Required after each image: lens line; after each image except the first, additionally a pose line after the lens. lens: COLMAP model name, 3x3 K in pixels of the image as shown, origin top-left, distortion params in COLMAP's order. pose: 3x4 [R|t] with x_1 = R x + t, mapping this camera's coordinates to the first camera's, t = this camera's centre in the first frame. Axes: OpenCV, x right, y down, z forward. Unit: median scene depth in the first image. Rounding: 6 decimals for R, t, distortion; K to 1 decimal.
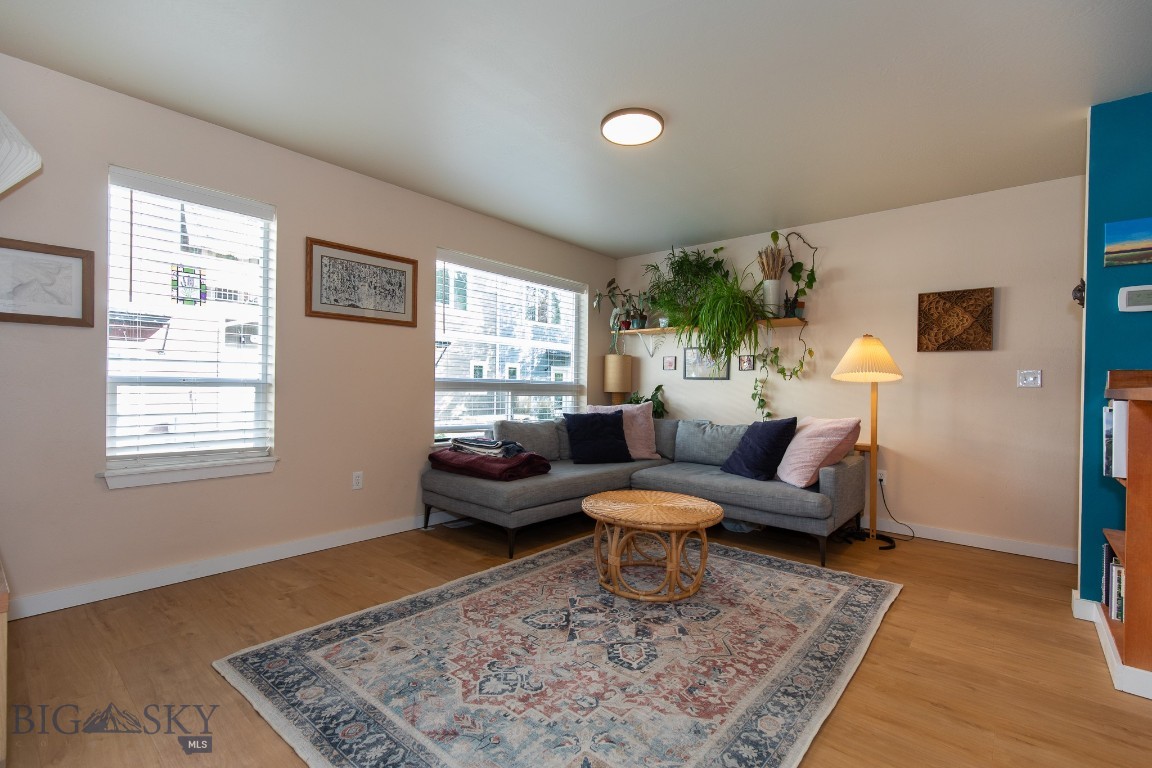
lens RADIAL K [[505.9, 0, 586.4], [0, 505.9, 388.2], [0, 0, 1]] dist [0.009841, -0.000173]
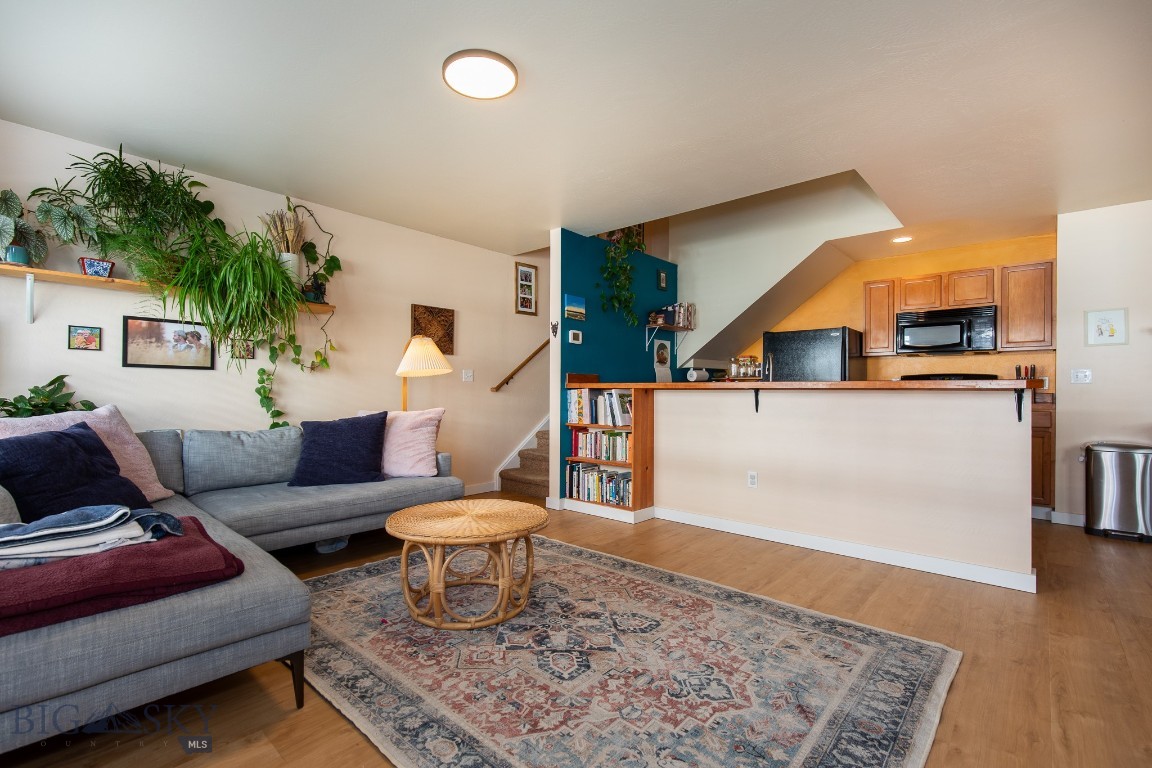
lens RADIAL K [[510.0, 0, 567.4], [0, 510.0, 385.9], [0, 0, 1]] dist [0.011083, -0.000218]
pose [[0.055872, -0.007112, 0.998413, -0.729249], [-0.003037, 0.999969, 0.007293, -0.001553], [-0.998433, -0.003440, 0.055849, 0.766192]]
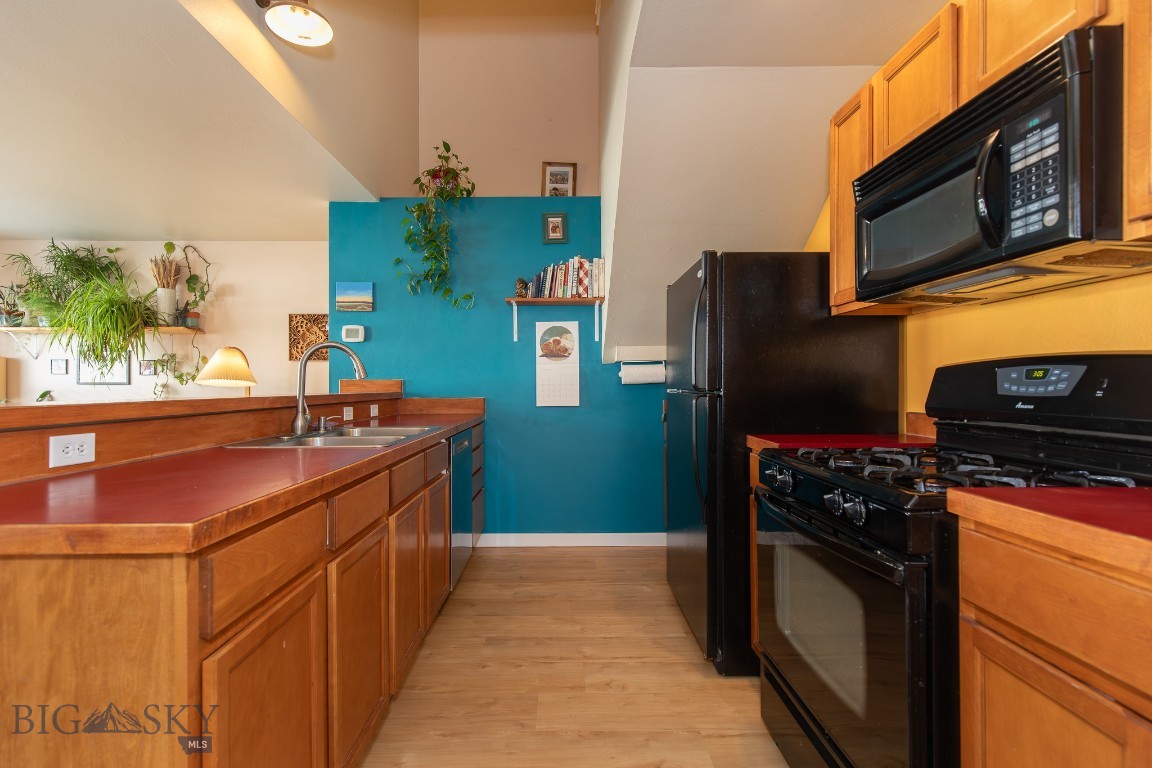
lens RADIAL K [[523.2, 0, 534.7], [0, 523.2, 384.7], [0, 0, 1]] dist [0.010758, -0.000182]
pose [[0.776227, -0.017354, 0.630215, 0.423323], [0.016270, 0.999840, 0.007492, -0.019052], [-0.630244, 0.004438, 0.776385, -0.489267]]
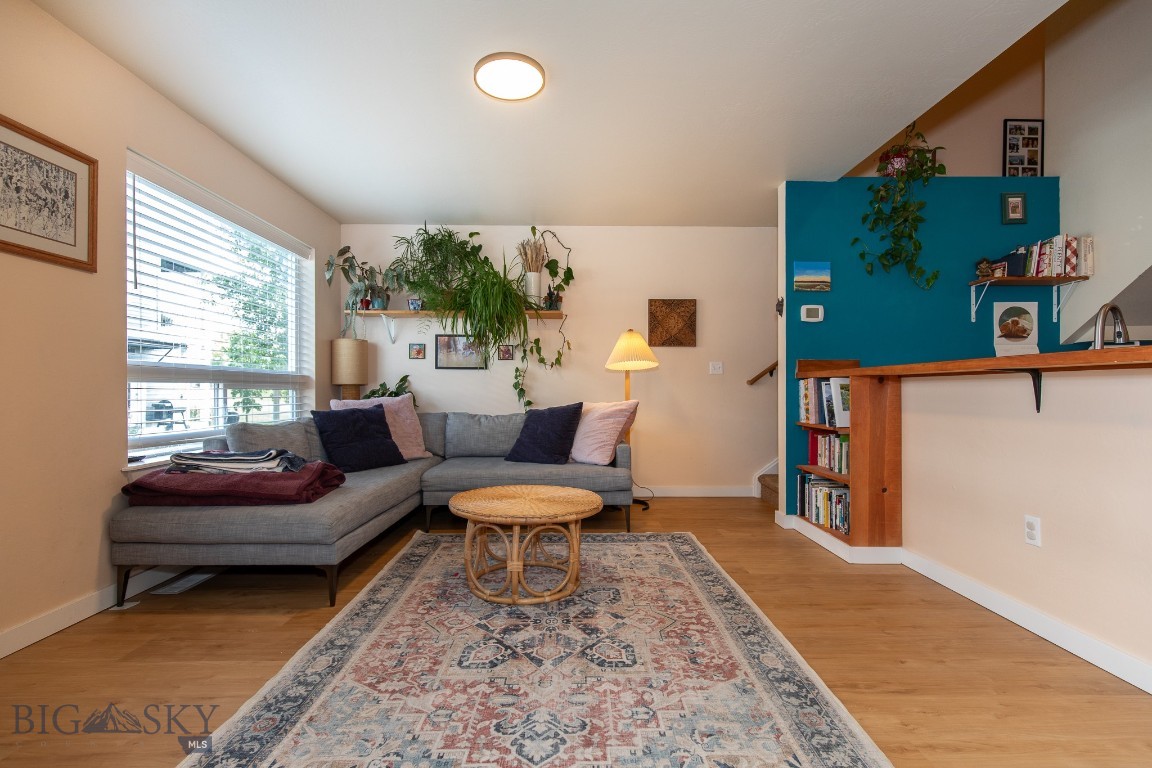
lens RADIAL K [[514.3, 0, 574.0], [0, 514.3, 387.5], [0, 0, 1]] dist [0.006622, -0.000567]
pose [[0.762958, -0.014673, 0.646281, -0.395550], [0.013924, 0.999883, 0.006264, 0.024250], [-0.646298, 0.004220, 0.763074, 0.229702]]
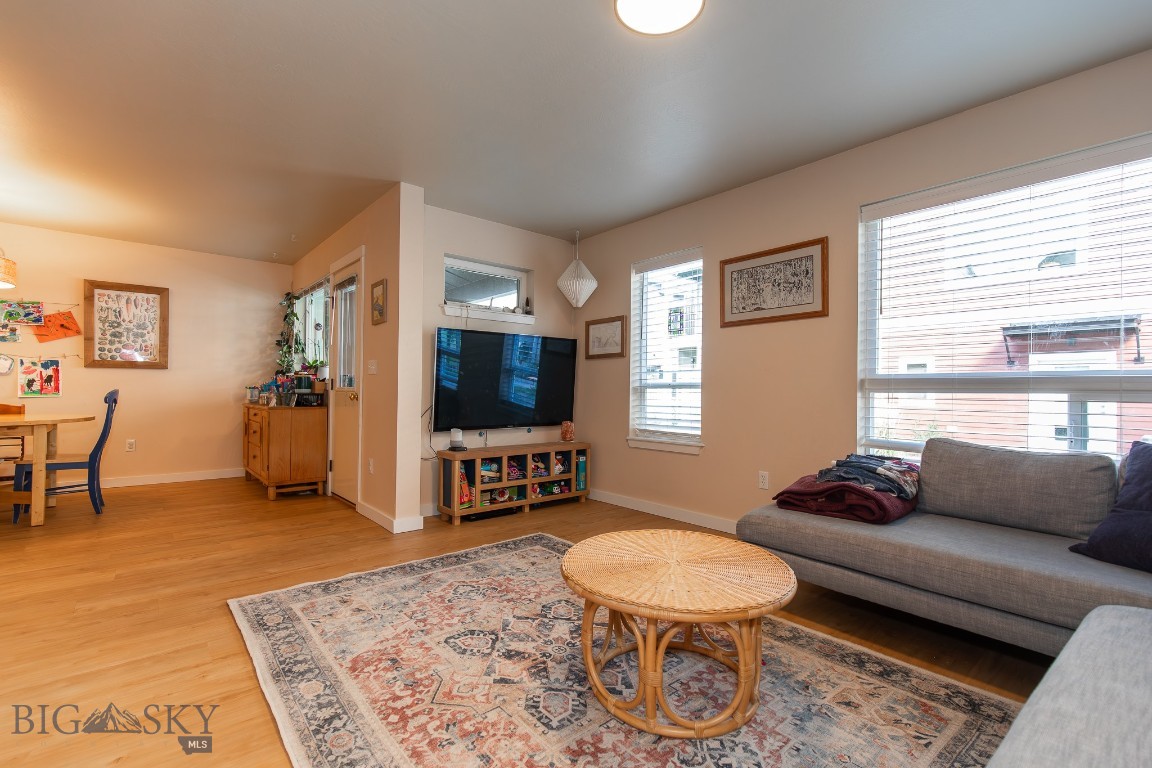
lens RADIAL K [[525.2, 0, 584.7], [0, 525.2, 387.3], [0, 0, 1]] dist [0.008761, -0.000300]
pose [[-0.158448, -0.026935, -0.987000, 0.768135], [-0.013729, 0.999591, -0.025075, 0.033965], [0.987272, 0.009577, -0.158753, 0.971600]]
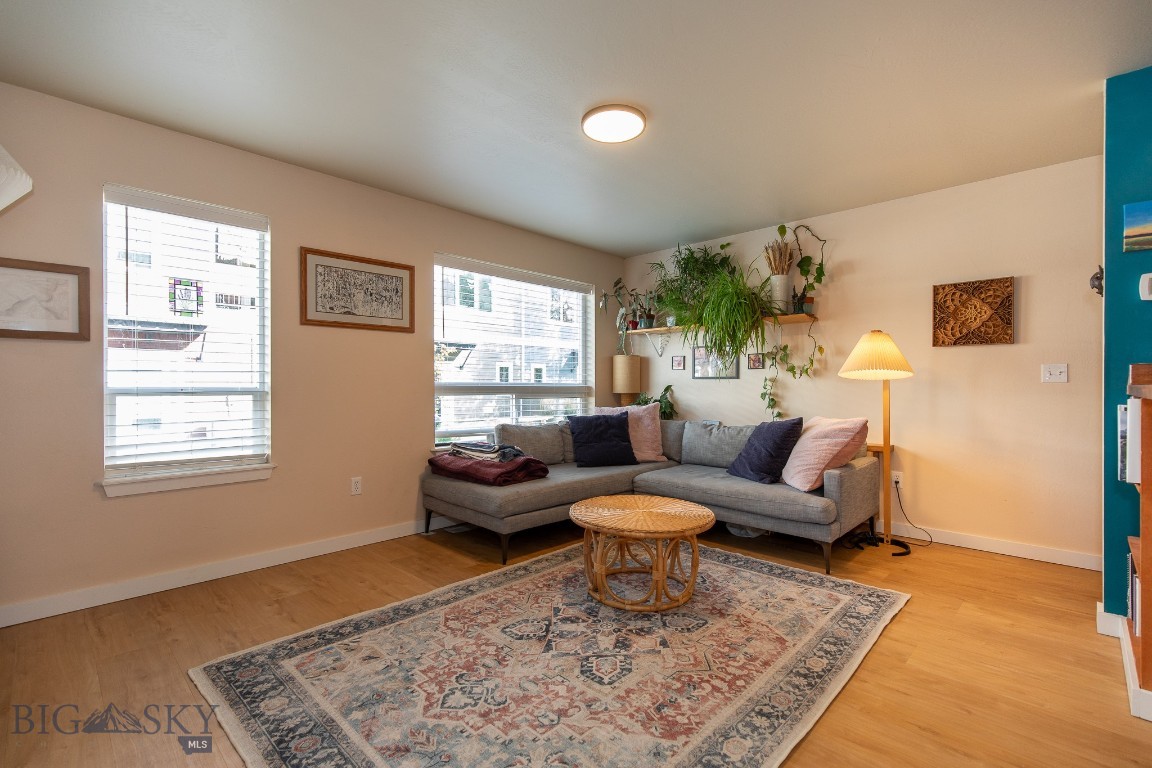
lens RADIAL K [[506.7, 0, 588.0], [0, 506.7, 386.6], [0, 0, 1]] dist [0.008632, -0.000198]
pose [[0.998202, -0.015930, -0.057793, 0.084966], [0.015829, 0.999872, -0.002191, -0.007698], [0.057820, 0.001273, 0.998326, 0.020504]]
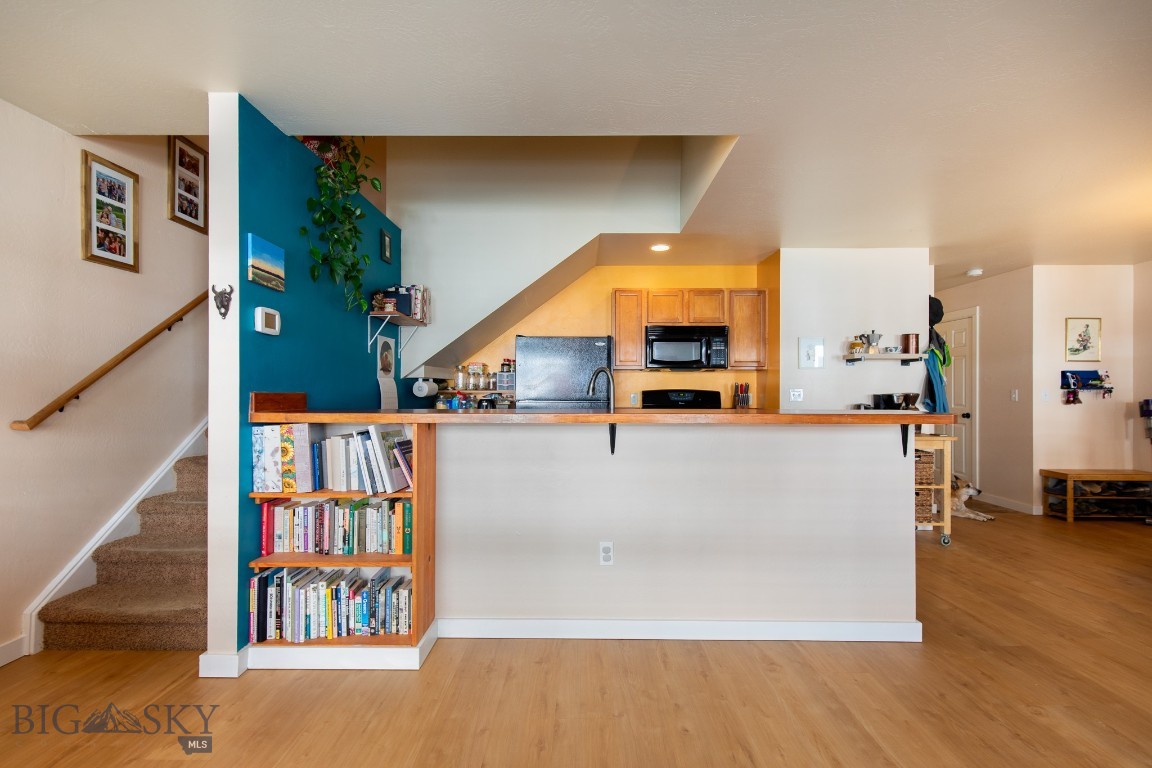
lens RADIAL K [[514.3, 0, 574.0], [0, 514.3, 387.5], [0, 0, 1]] dist [0.006622, -0.000567]
pose [[-0.625261, -0.011675, 0.780328, -0.071122], [-0.010057, 0.999926, 0.006902, -0.048340], [-0.780351, -0.003532, -0.625332, 0.968886]]
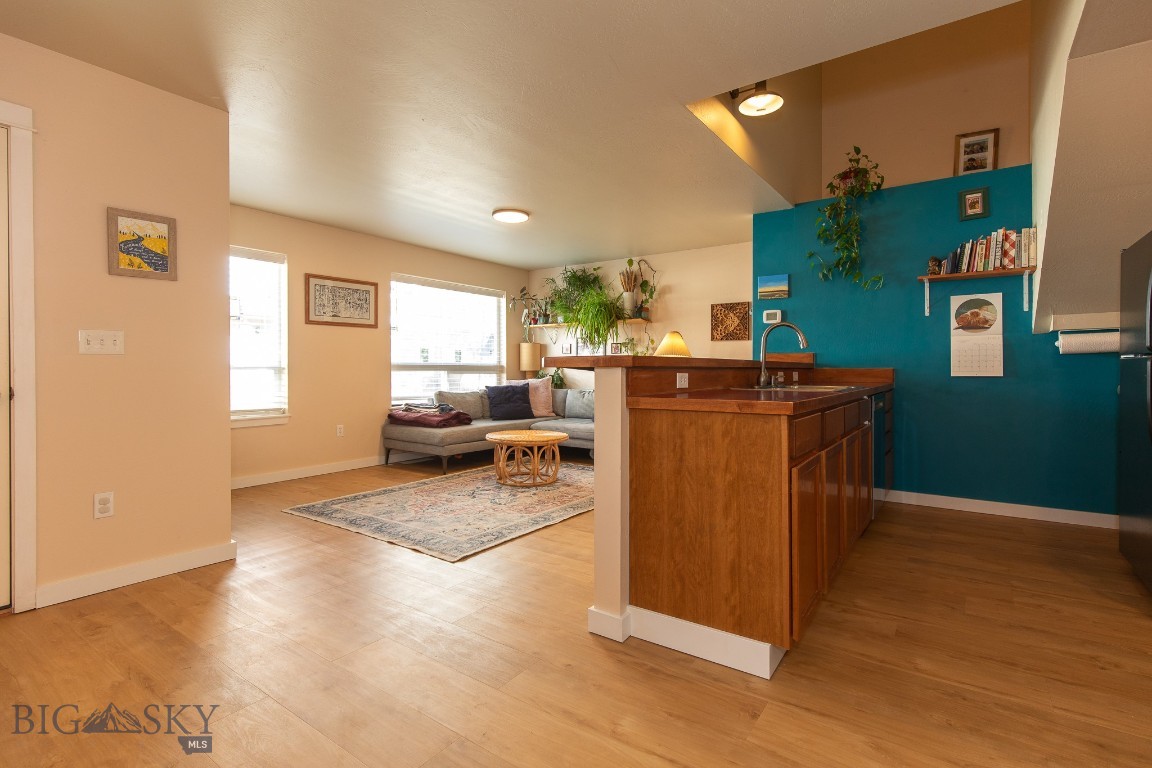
lens RADIAL K [[512.9, 0, 597.6], [0, 512.9, 368.9], [0, 0, 1]] dist [0.011123, -0.000732]
pose [[0.993641, -0.016254, 0.111411, 0.170644], [0.016263, 0.999867, 0.000825, 0.009451], [-0.111410, 0.000992, 0.993774, -0.726393]]
